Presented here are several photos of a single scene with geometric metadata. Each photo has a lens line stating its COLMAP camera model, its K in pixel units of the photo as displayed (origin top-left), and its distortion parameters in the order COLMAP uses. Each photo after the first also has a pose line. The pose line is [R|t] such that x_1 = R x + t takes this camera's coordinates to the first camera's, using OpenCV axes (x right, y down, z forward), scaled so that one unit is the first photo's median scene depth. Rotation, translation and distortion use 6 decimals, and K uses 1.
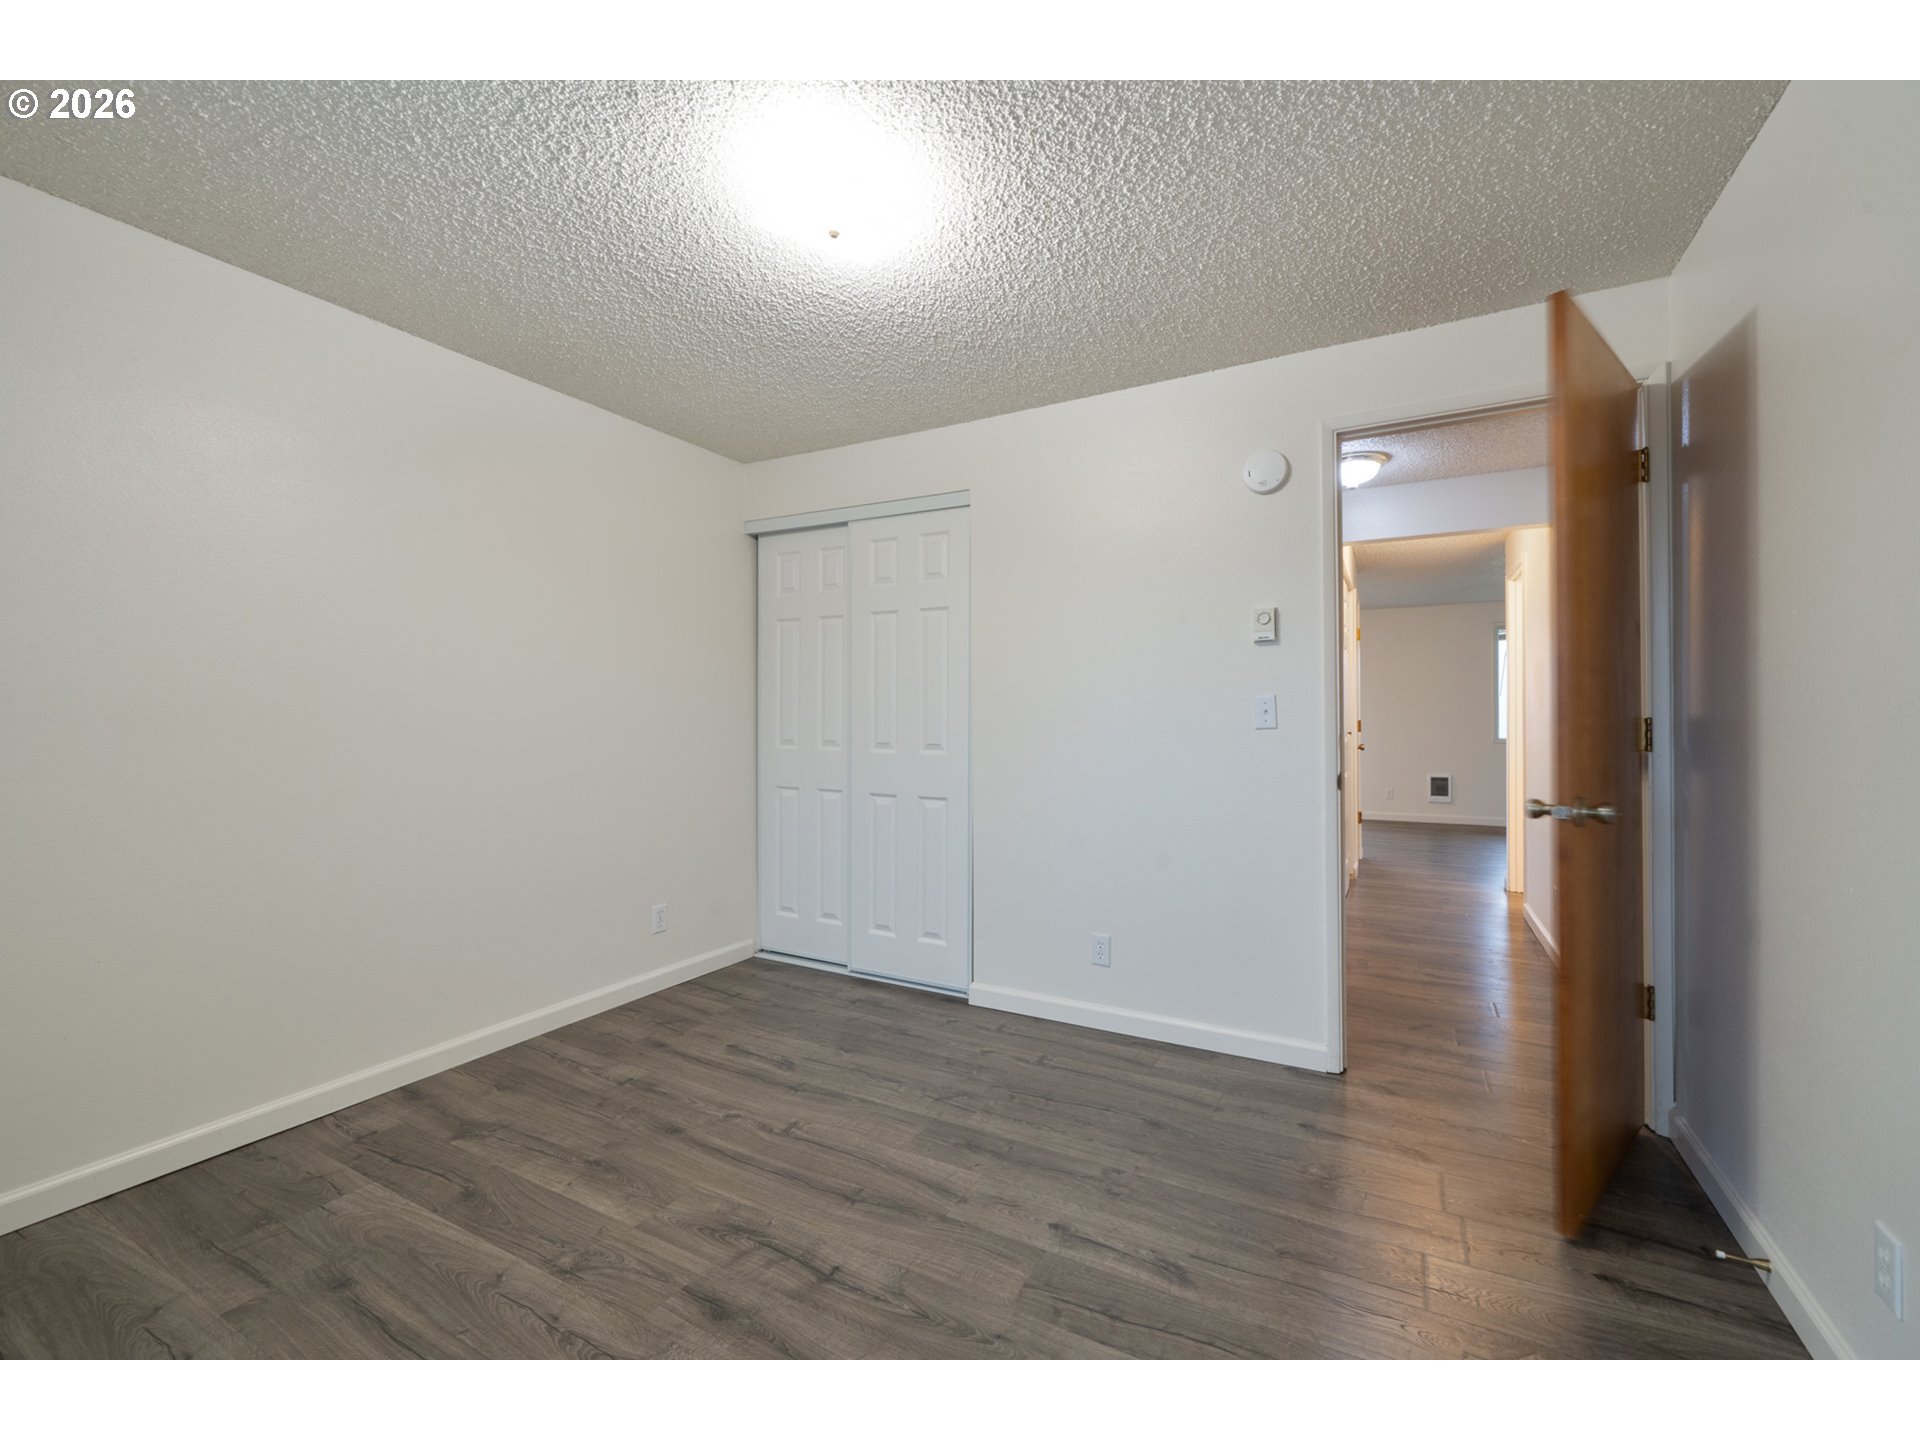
lens RADIAL K [[792.4, 0, 965.2], [0, 792.4, 728.4], [0, 0, 1]] dist [0.001141, 0.000344]
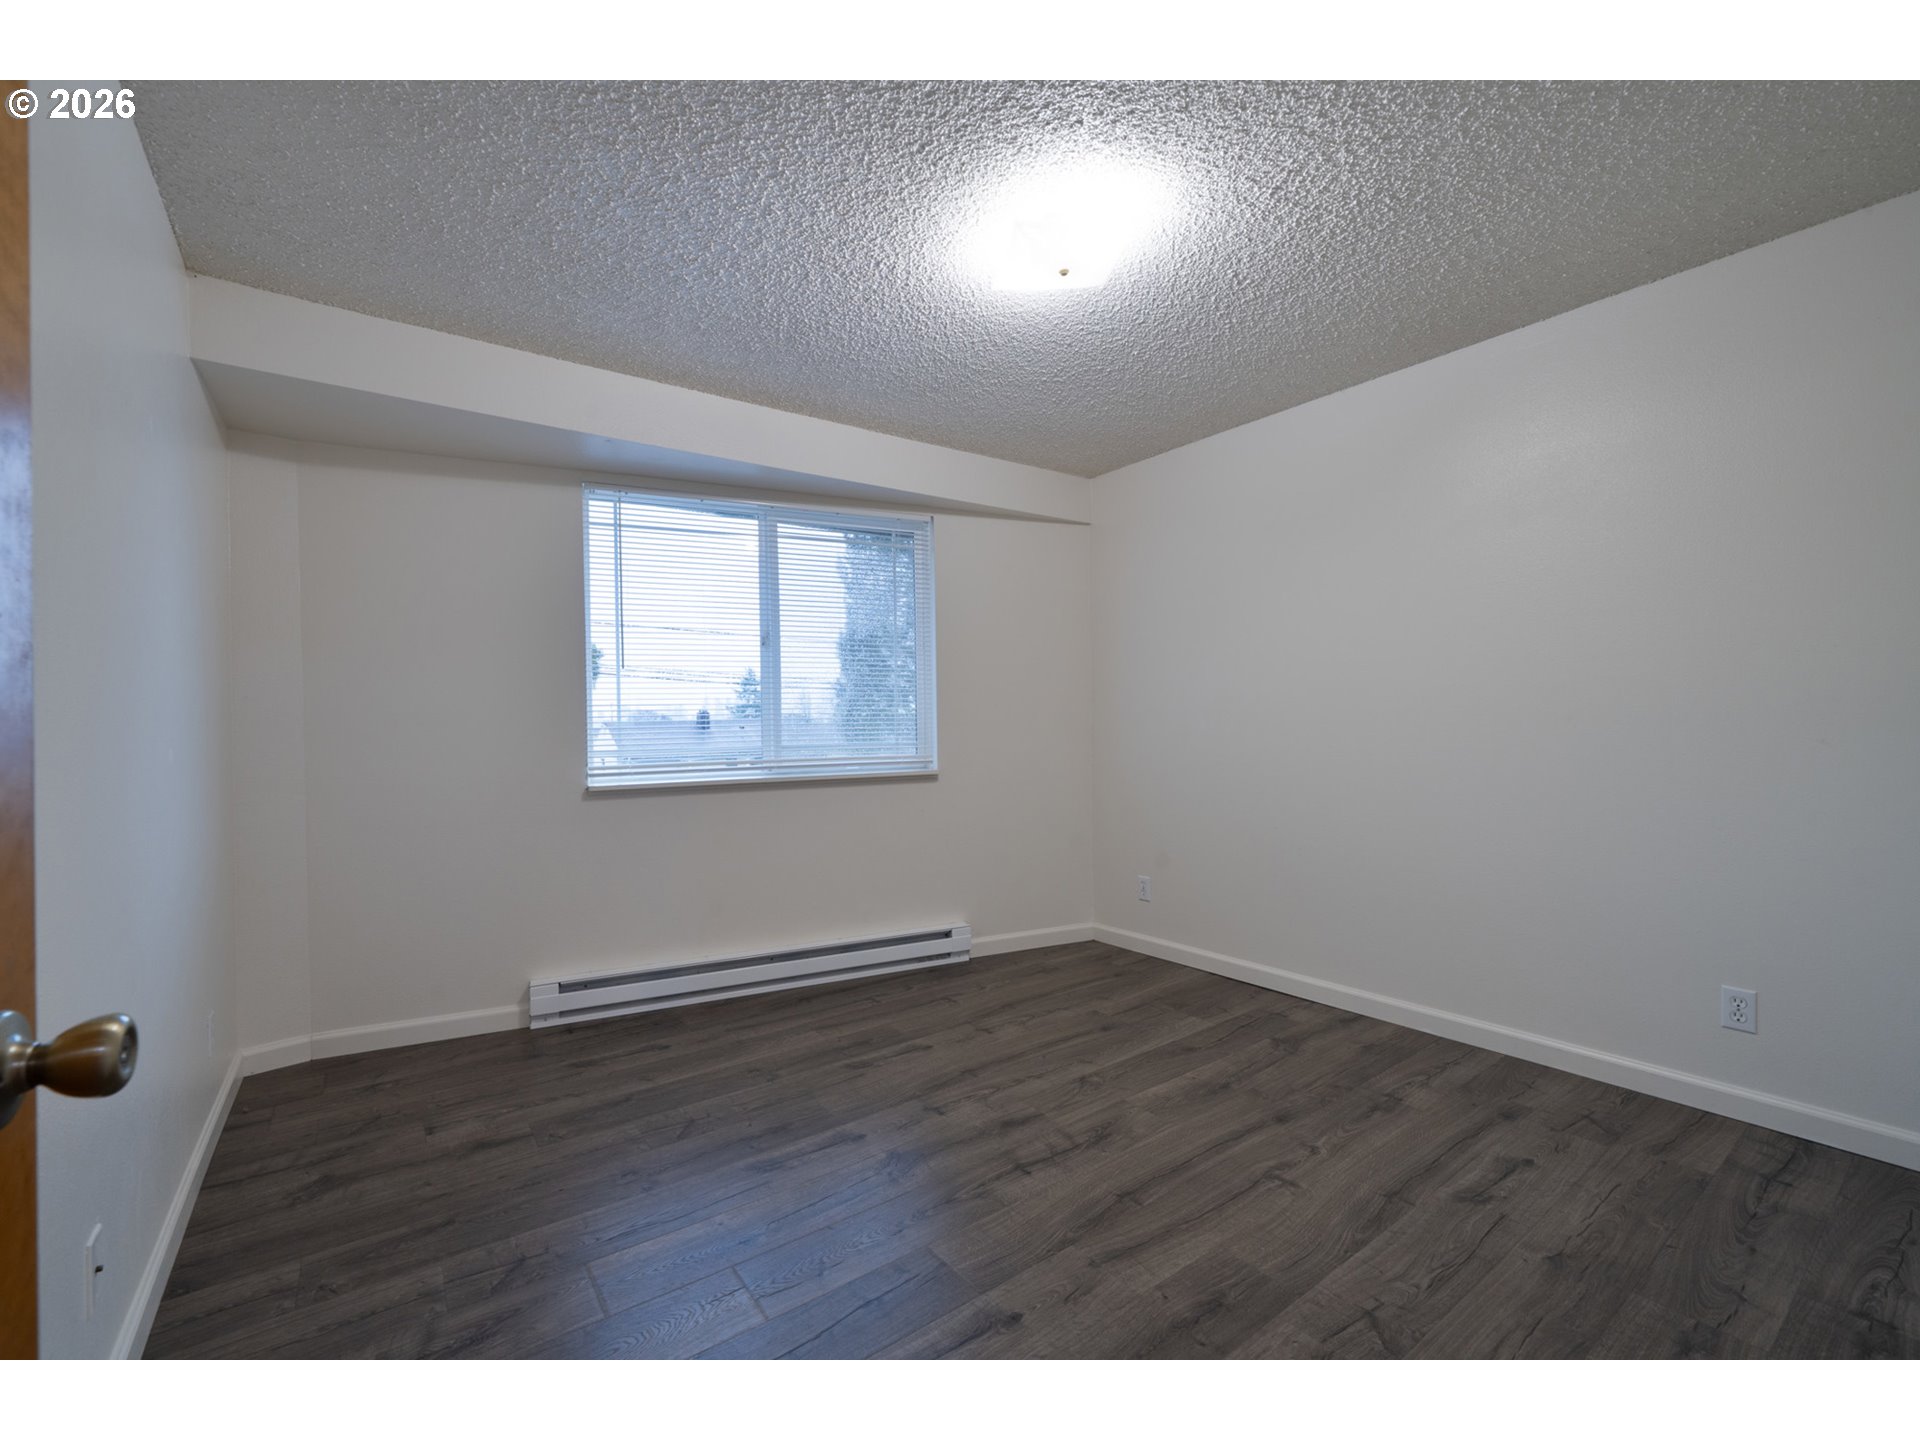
lens RADIAL K [[875.4, 0, 960.0], [0, 875.4, 720.0], [0, 0, 1]] dist [0.001168, 0.000102]
pose [[-0.448610, 0.006775, -0.893702, 0.935160], [0.010904, 0.999938, 0.002107, -0.002549], [0.893661, -0.008799, -0.448656, 1.334322]]
